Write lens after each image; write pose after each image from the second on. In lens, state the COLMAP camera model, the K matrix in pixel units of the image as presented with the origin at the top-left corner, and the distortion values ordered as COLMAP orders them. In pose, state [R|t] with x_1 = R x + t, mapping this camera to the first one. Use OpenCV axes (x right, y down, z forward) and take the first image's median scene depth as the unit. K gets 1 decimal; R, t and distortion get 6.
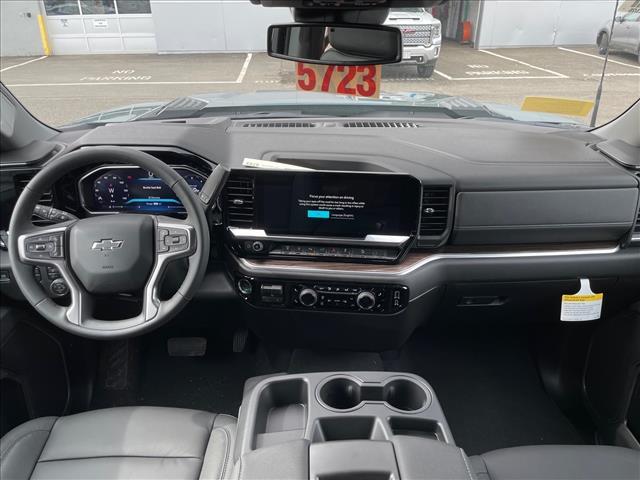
lens RADIAL K [[492.7, 0, 320.0], [0, 492.7, 240.0], [0, 0, 1]] dist [0.111578, -0.143930]
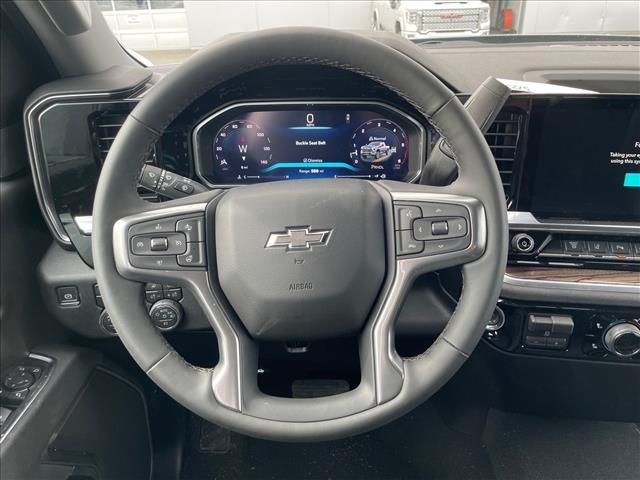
lens RADIAL K [[492.7, 0, 320.0], [0, 492.7, 240.0], [0, 0, 1]] dist [0.111578, -0.143930]
pose [[0.998736, -0.003035, -0.050162, -0.327529], [0.003184, 0.999991, 0.002890, 0.008036], [0.050153, -0.003046, 0.998737, 0.463618]]
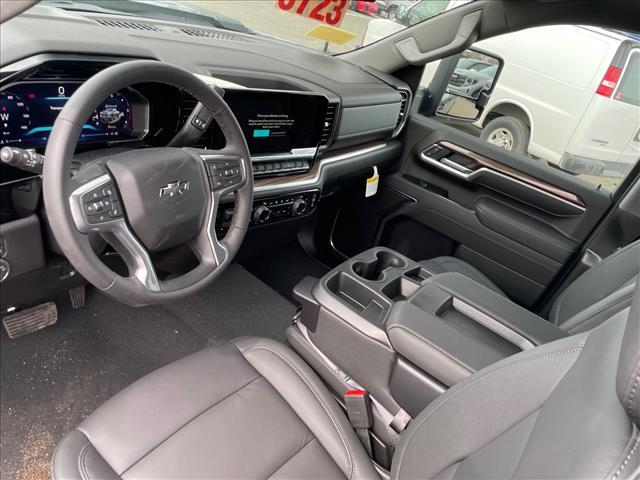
lens RADIAL K [[485.8, 0, 336.9], [0, 485.8, 242.7], [0, 0, 1]] dist [0.093167, -0.128624]
pose [[0.567399, -0.241729, 0.787163, -0.797861], [0.075457, 0.967182, 0.242621, -0.068925], [-0.819979, -0.078266, 0.567018, 0.273078]]
